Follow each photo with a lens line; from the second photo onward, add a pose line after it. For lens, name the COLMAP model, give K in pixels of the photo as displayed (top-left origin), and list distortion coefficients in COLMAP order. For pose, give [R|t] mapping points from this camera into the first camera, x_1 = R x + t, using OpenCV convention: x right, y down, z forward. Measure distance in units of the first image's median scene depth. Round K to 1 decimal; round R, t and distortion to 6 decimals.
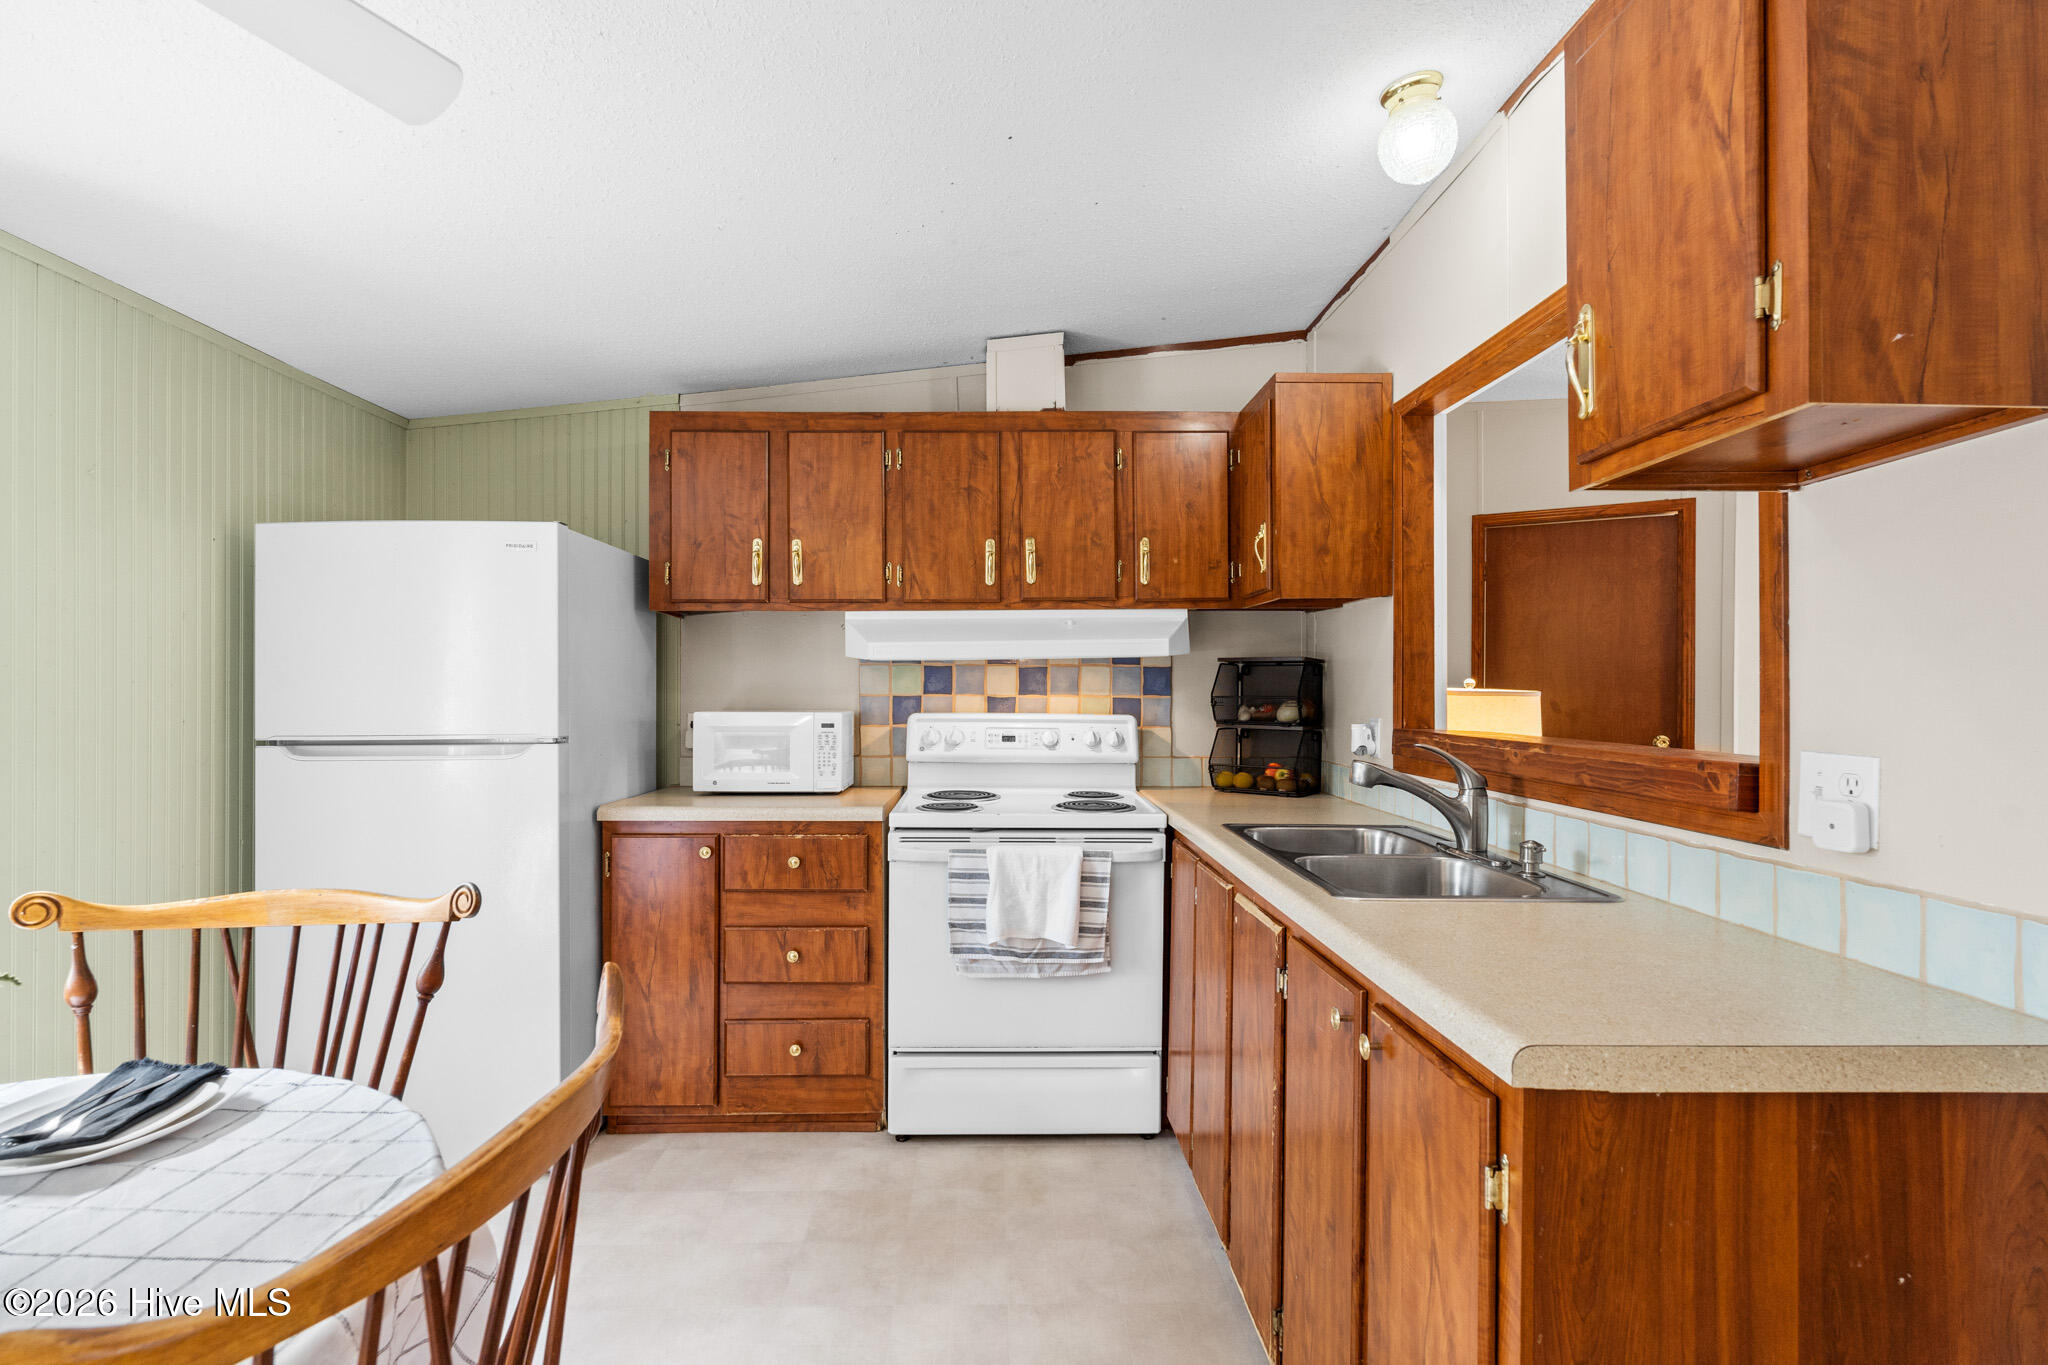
lens RADIAL K [[970.4, 0, 1024.0], [0, 970.4, 682.5], [0, 0, 1]] dist [0.000203, 0.000003]
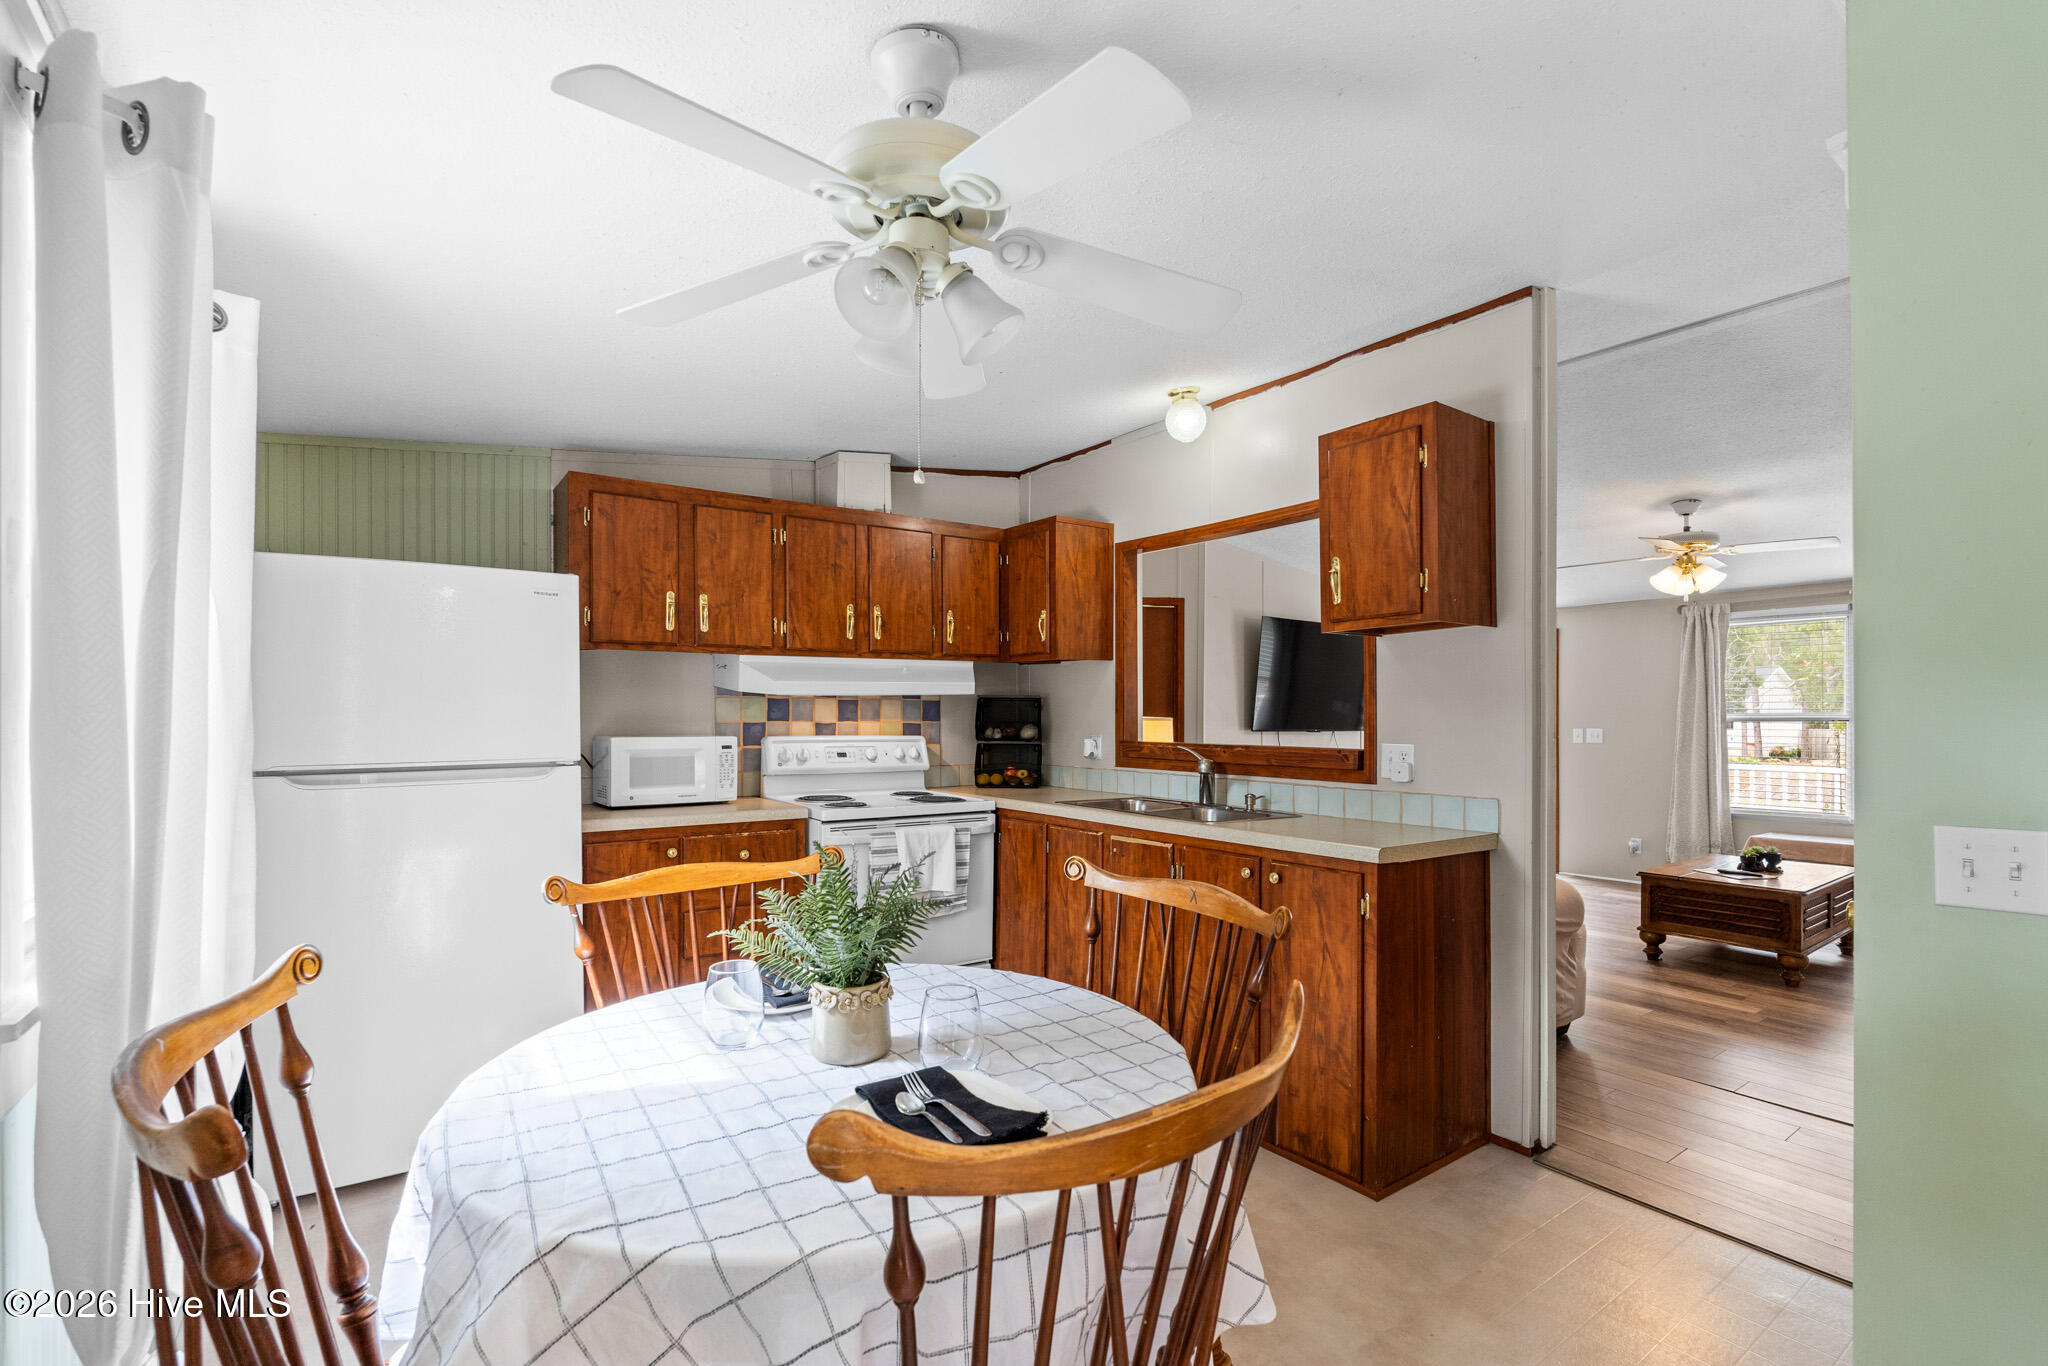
lens RADIAL K [[931.7, 0, 1024.7], [0, 931.7, 703.3], [0, 0, 1]] dist [-0.001452, -0.000045]
pose [[0.824573, 0.005902, 0.565724, -0.559830], [-0.003464, 0.999980, -0.005384, -0.006302], [-0.565744, 0.002479, 0.824577, -0.188135]]
